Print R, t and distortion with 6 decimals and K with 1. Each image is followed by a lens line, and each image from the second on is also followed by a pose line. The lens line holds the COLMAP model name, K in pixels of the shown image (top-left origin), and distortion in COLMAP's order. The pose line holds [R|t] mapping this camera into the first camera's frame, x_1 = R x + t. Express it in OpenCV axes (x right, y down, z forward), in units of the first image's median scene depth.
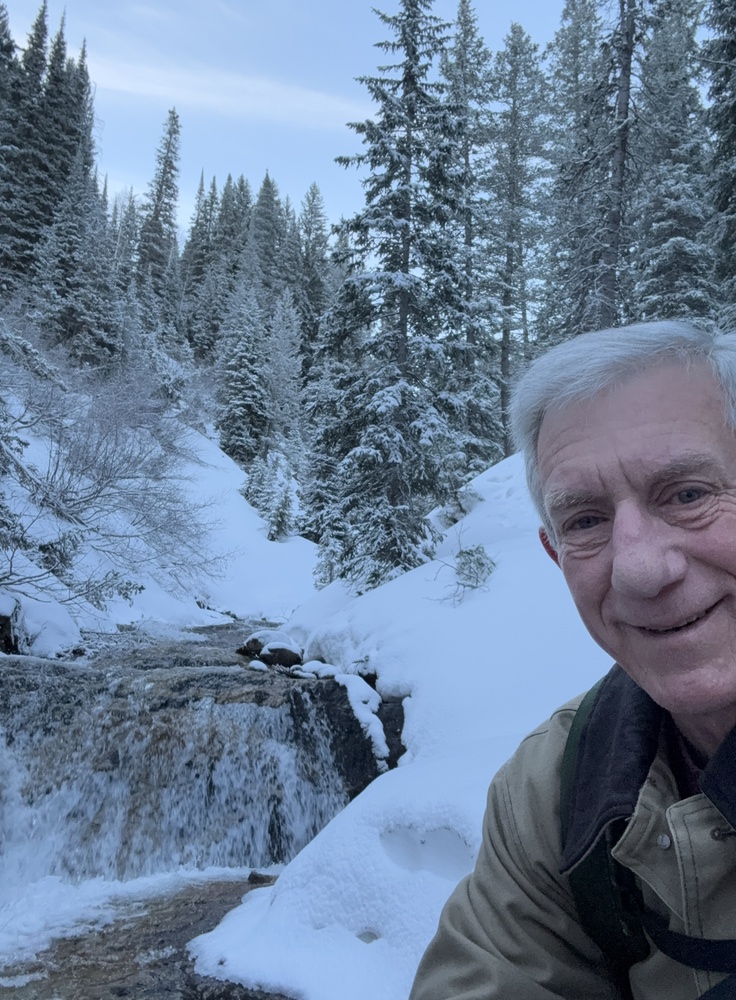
lens RADIAL K [[537.1, 0, 369.1], [0, 537.1, 484.7], [0, 0, 1]] dist [0.060131, -0.037738]
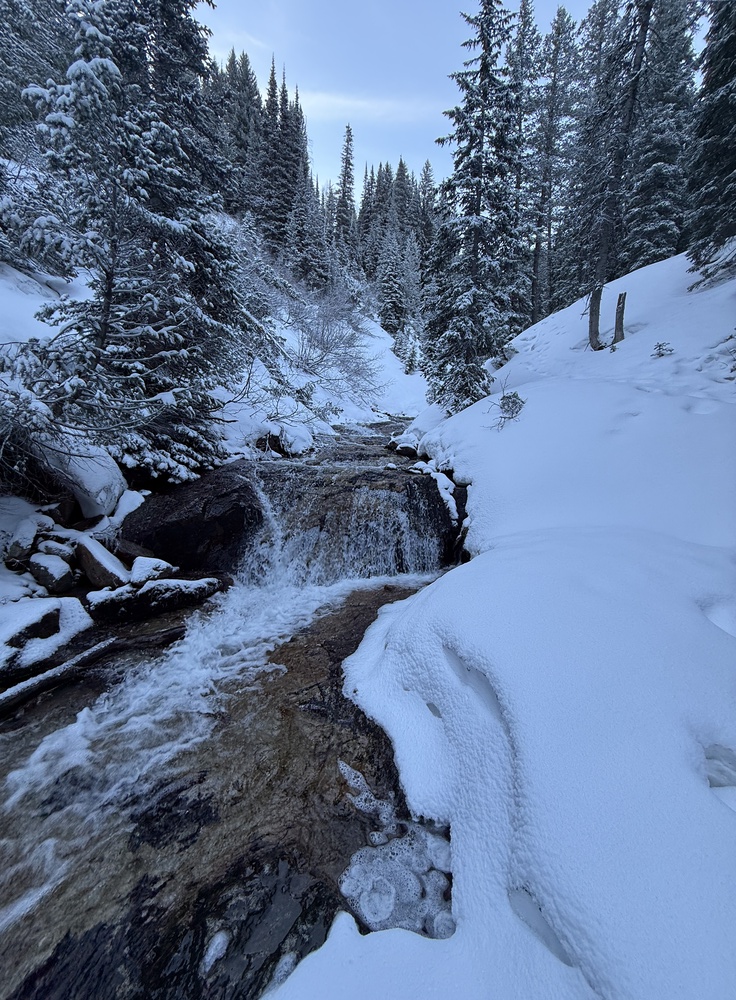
lens RADIAL K [[374.2, 0, 365.2], [0, 374.2, 529.9], [0, 0, 1]] dist [0.000743, 0.000032]
pose [[0.982150, 0.008872, -0.187889, -0.051731], [0.041484, 0.964075, 0.262370, 0.242601], [0.183467, -0.265481, 0.946499, -0.443434]]
